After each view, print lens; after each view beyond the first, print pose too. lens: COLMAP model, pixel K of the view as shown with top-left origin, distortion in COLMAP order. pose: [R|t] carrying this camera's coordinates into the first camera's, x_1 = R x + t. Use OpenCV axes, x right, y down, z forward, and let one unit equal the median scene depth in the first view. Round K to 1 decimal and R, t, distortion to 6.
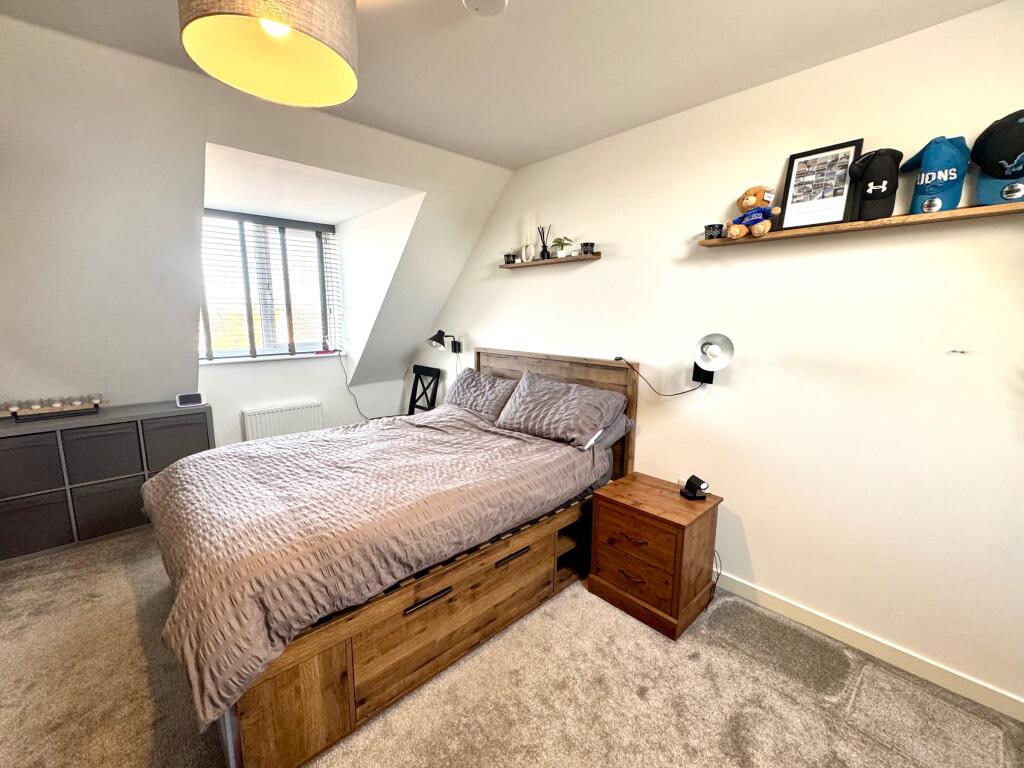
lens RADIAL K [[420.6, 0, 506.8], [0, 420.6, 383.5], [0, 0, 1]] dist [-0.002534, -0.000286]
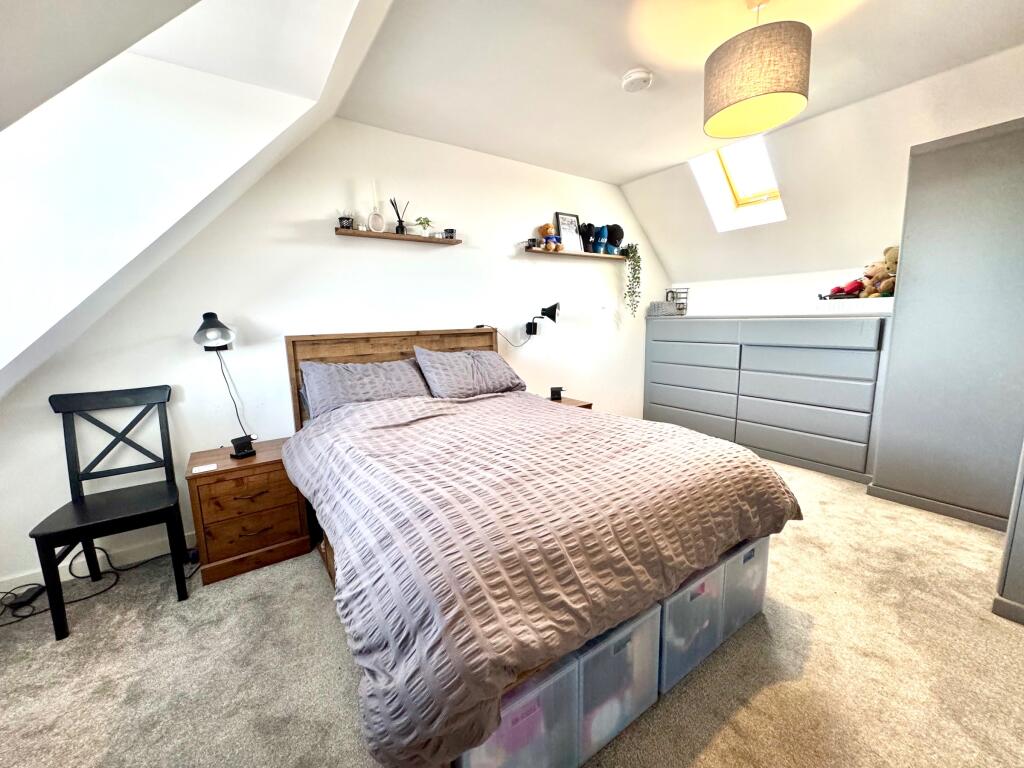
lens RADIAL K [[420.6, 0, 506.8], [0, 420.6, 383.5], [0, 0, 1]] dist [-0.002534, -0.000286]
pose [[0.126073, -0.164227, 0.978333, -1.004731], [0.181087, 0.973441, 0.140070, -0.054015], [-0.975353, 0.159504, 0.152464, 0.744690]]
